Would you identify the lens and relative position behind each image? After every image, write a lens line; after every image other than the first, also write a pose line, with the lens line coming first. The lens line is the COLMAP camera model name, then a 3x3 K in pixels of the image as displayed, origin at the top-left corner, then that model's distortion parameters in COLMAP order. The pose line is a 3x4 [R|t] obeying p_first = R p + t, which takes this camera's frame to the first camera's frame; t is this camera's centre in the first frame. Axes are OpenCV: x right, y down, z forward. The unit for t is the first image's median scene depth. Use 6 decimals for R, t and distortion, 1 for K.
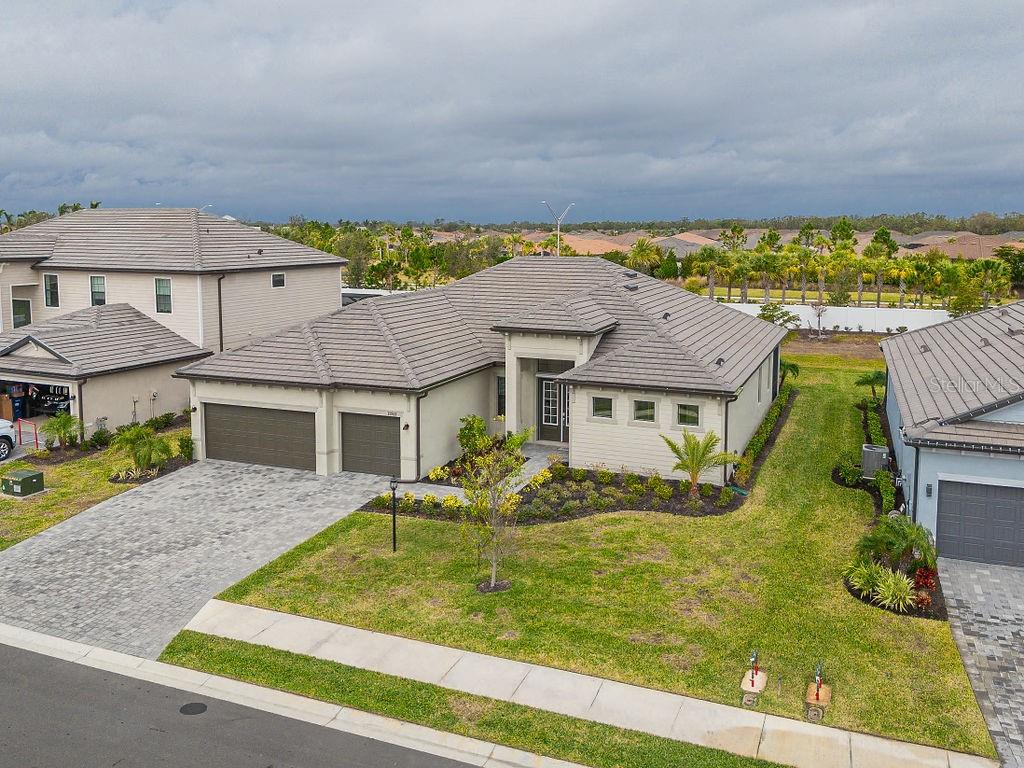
lens RADIAL K [[853.8, 0, 514.3], [0, 853.8, 316.2], [0, 0, 1]] dist [0.013584, 0.002973]
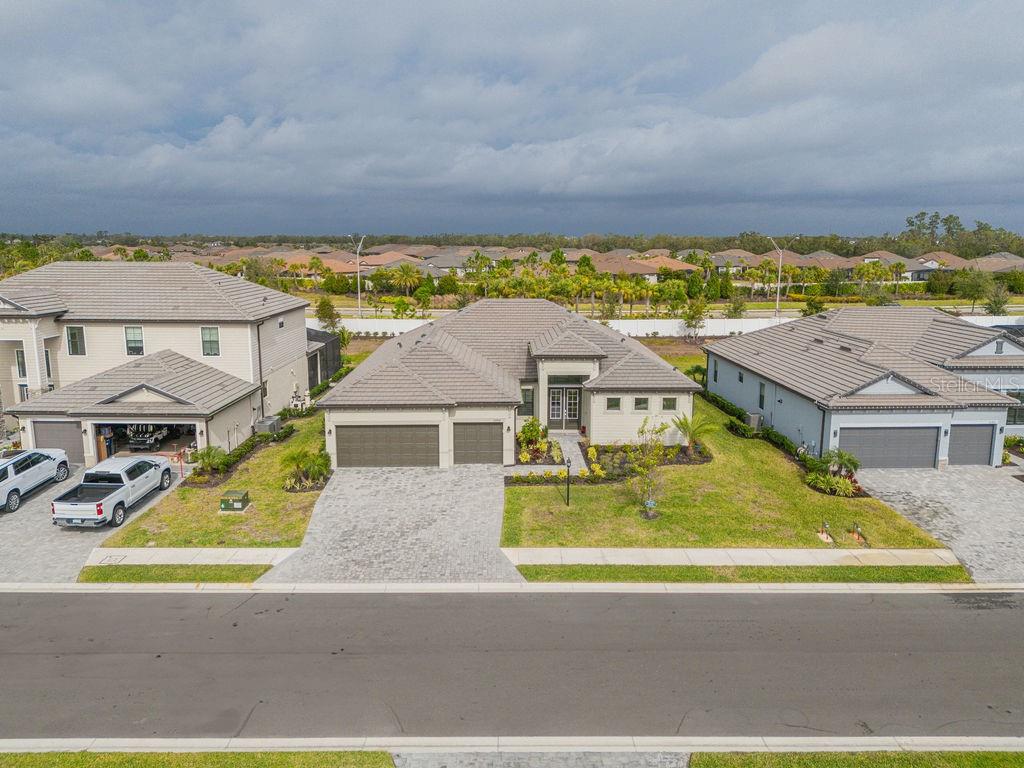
lens RADIAL K [[726.5, 0, 512.0], [0, 726.5, 384.0], [0, 0, 1]] dist [0.037160, -0.003311]
pose [[0.923922, -0.073182, 0.375516, -0.582469], [0.040654, 0.994757, 0.093837, -0.062386], [-0.380414, -0.071432, 0.922053, -0.141873]]
